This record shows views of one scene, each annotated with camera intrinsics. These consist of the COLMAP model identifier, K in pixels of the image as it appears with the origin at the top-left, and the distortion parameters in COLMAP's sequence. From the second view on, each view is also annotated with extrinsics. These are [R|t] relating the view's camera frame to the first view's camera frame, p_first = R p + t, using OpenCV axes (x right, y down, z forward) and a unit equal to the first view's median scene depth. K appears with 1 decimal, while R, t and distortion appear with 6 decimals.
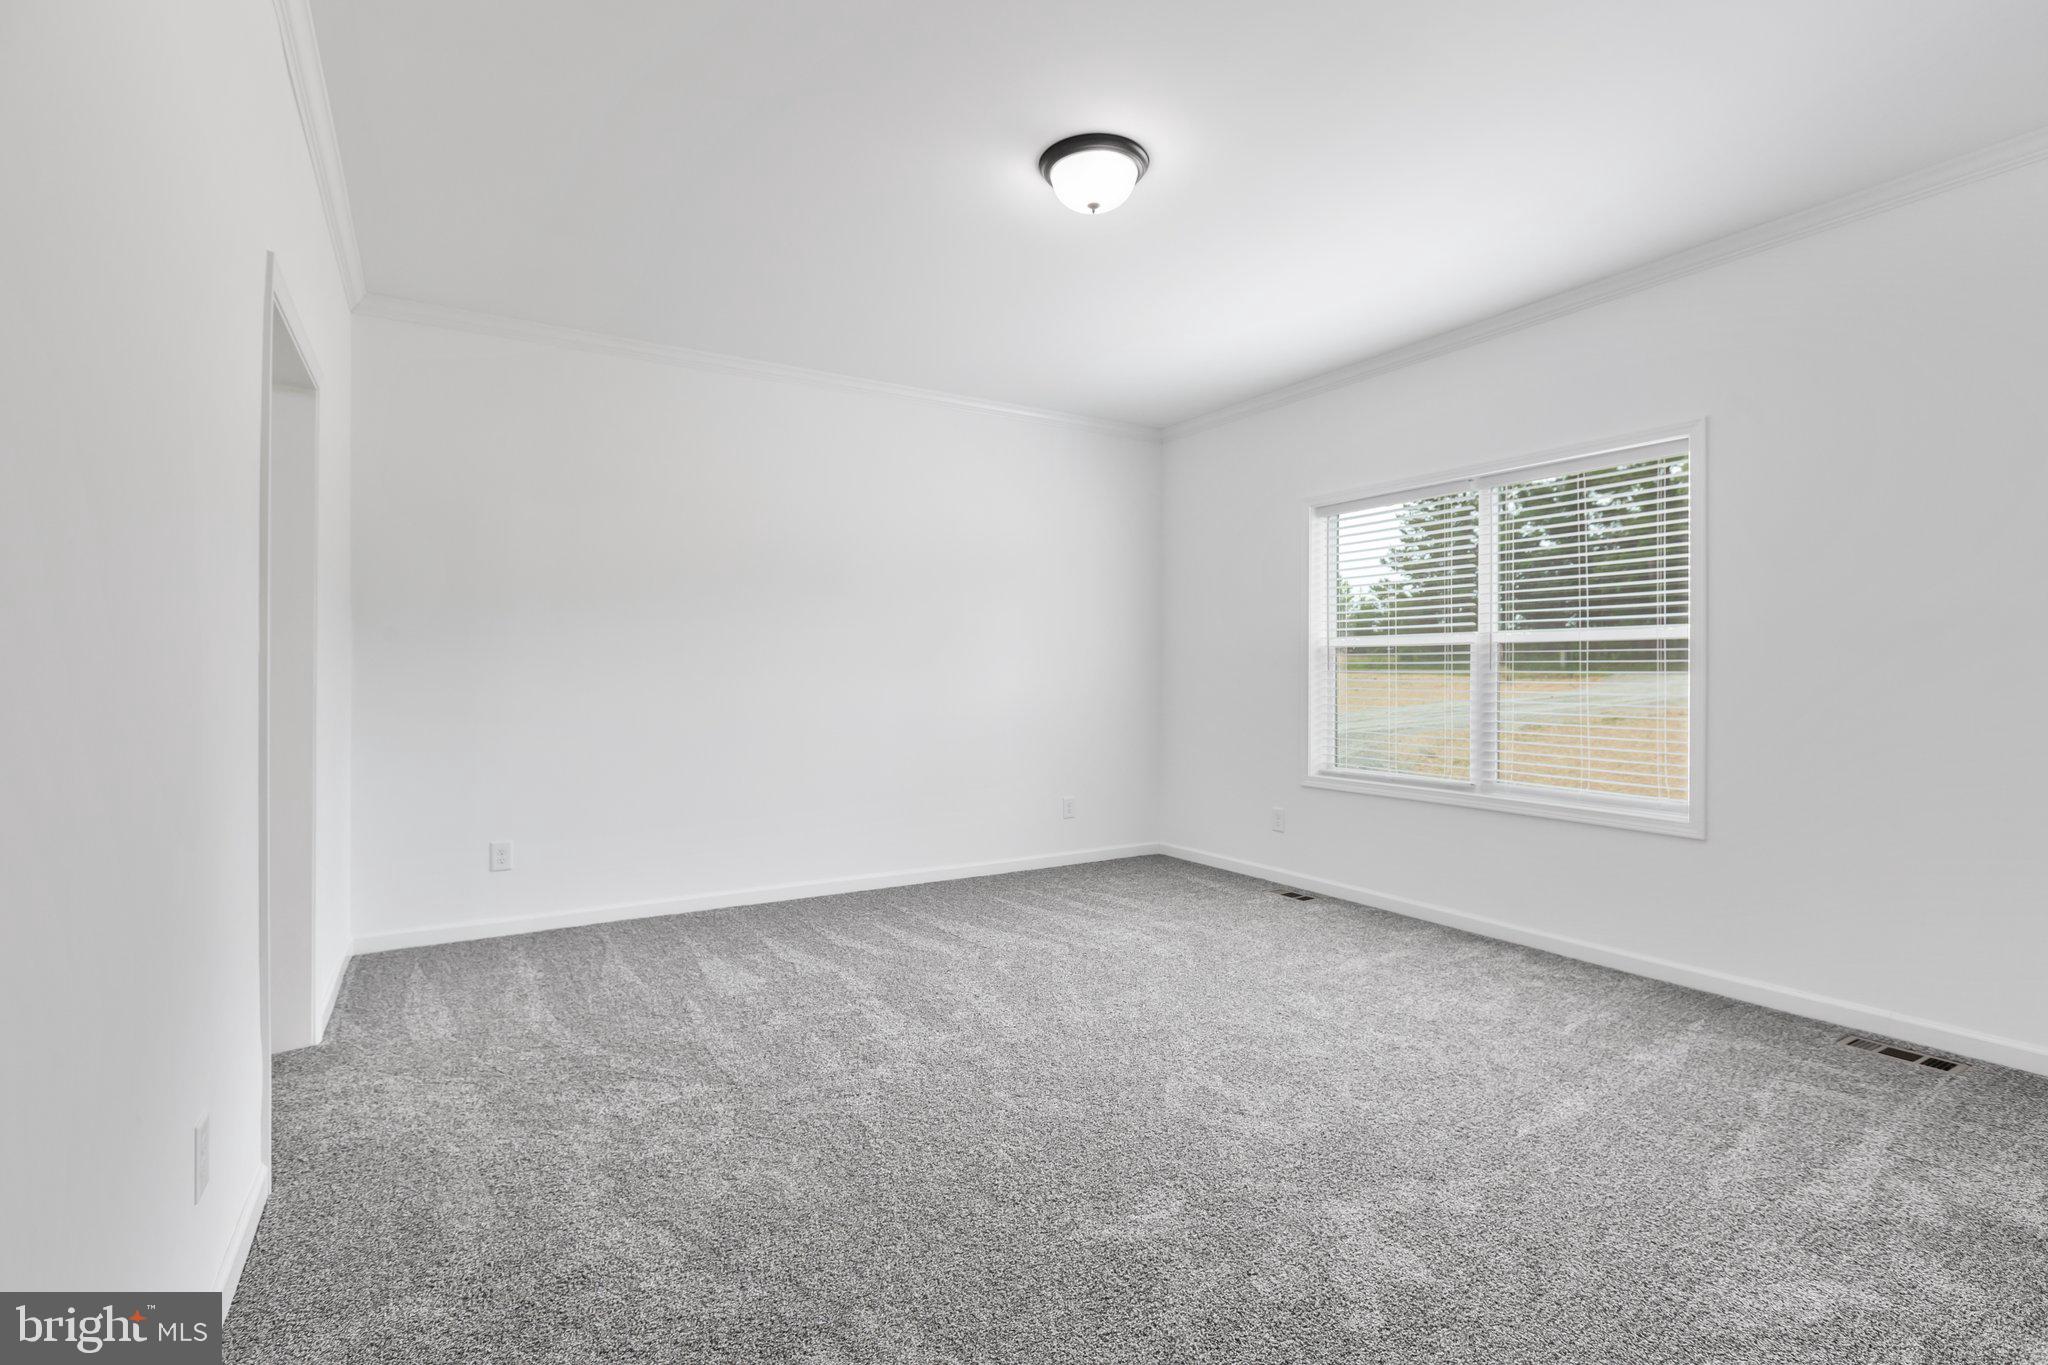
lens RADIAL K [[961.6, 0, 1024.0], [0, 961.6, 682.5], [0, 0, 1]] dist [-0.049586, 0.000030]
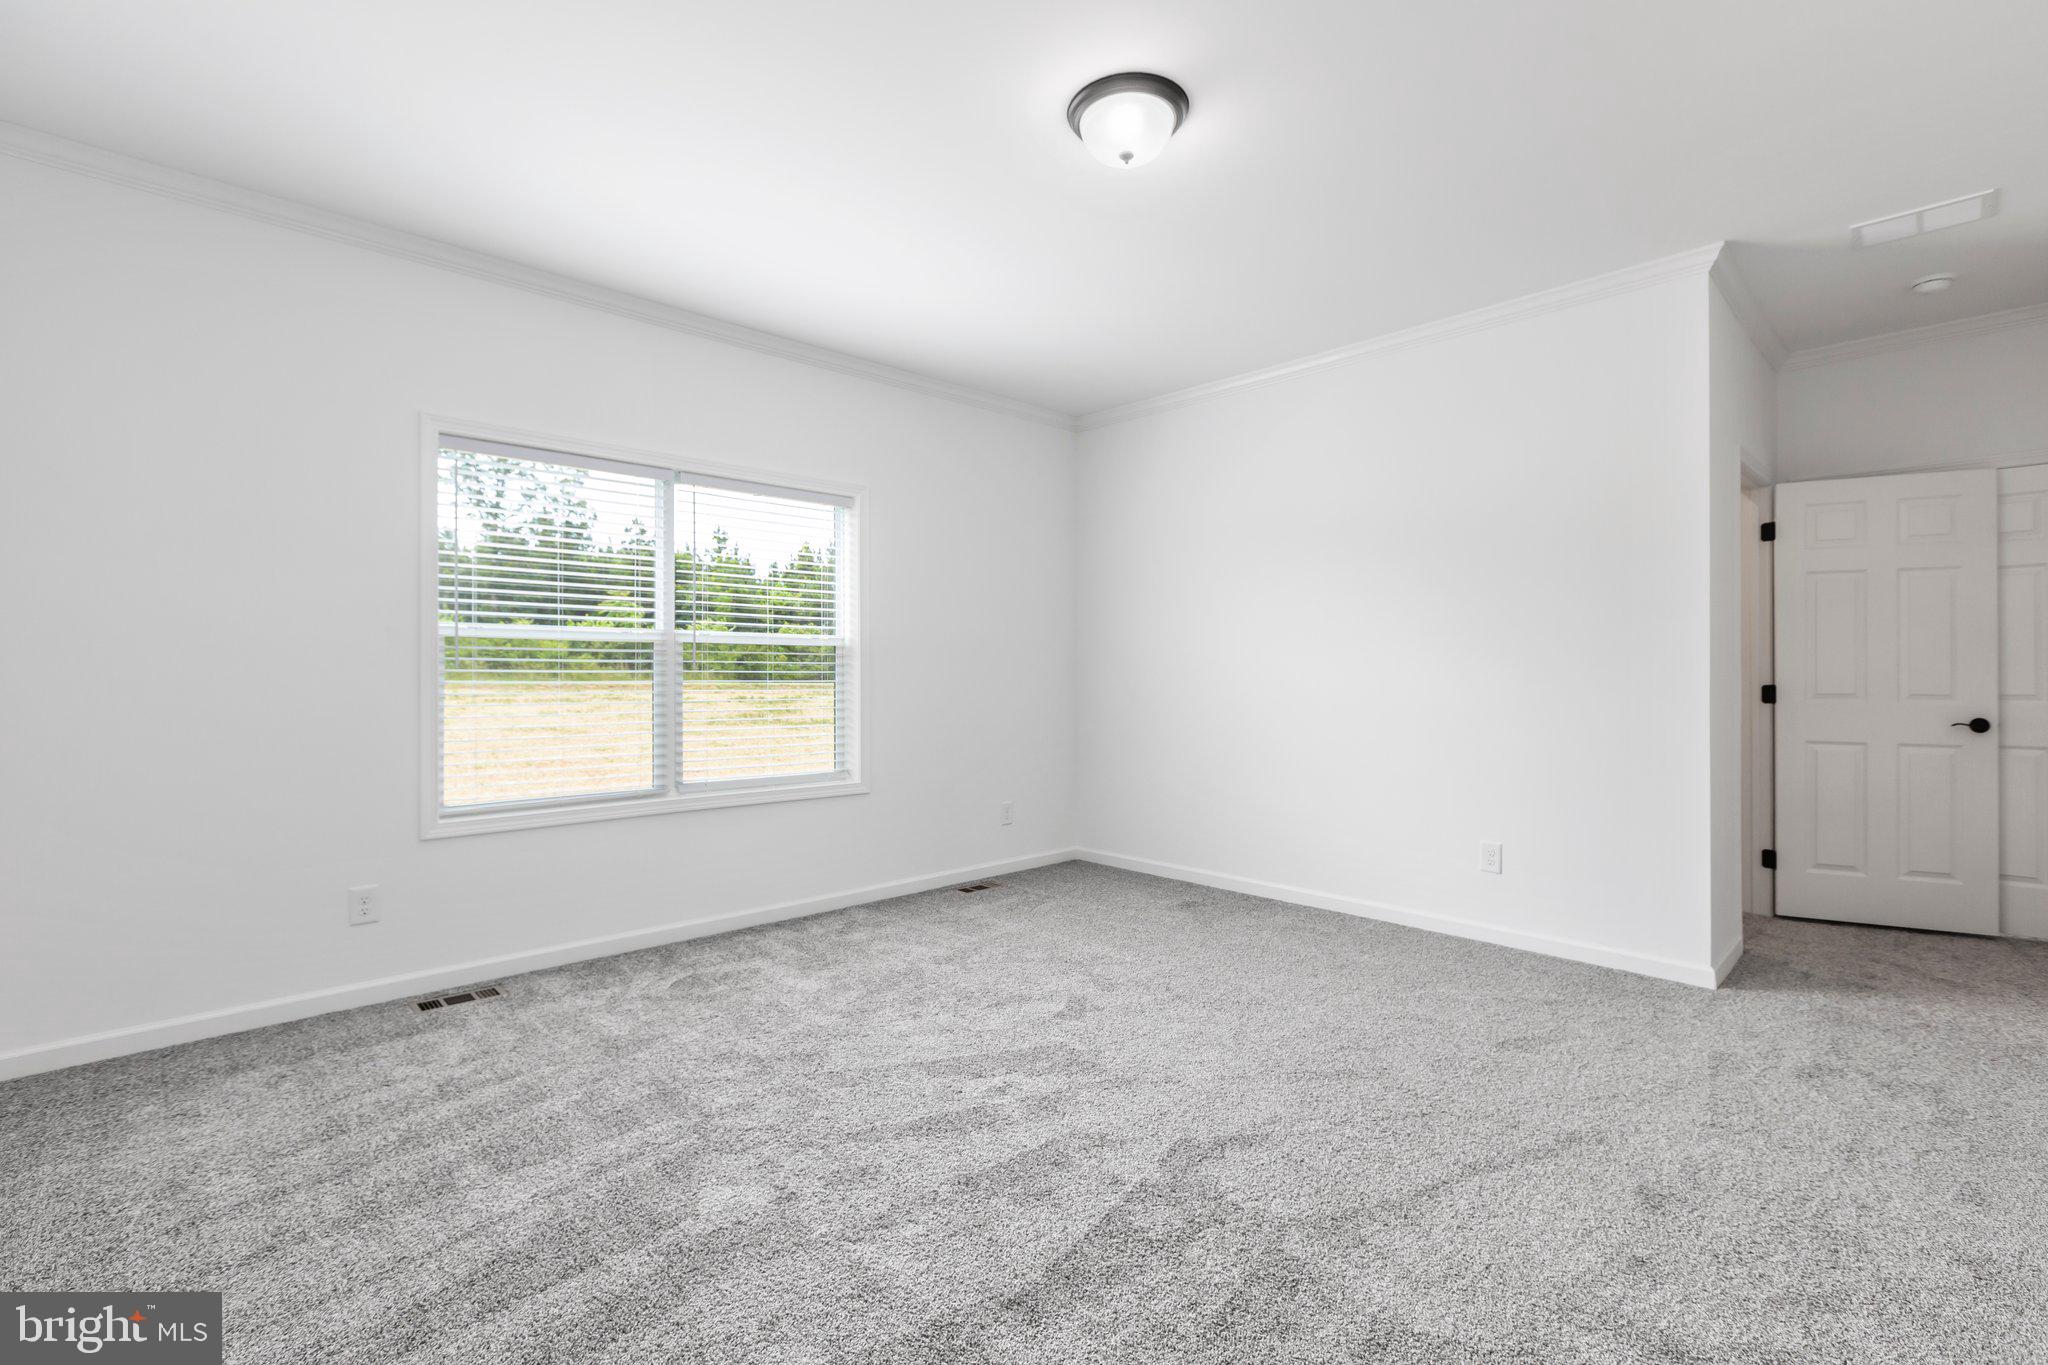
lens RADIAL K [[908.8, 0, 1024.0], [0, 908.8, 682.5], [0, 0, 1]] dist [0.000674, -0.000903]
pose [[-0.216678, -0.010287, 0.976189, -0.481905], [0.006131, 0.999910, 0.011898, -0.008023], [-0.976224, 0.008563, -0.216596, 0.808272]]
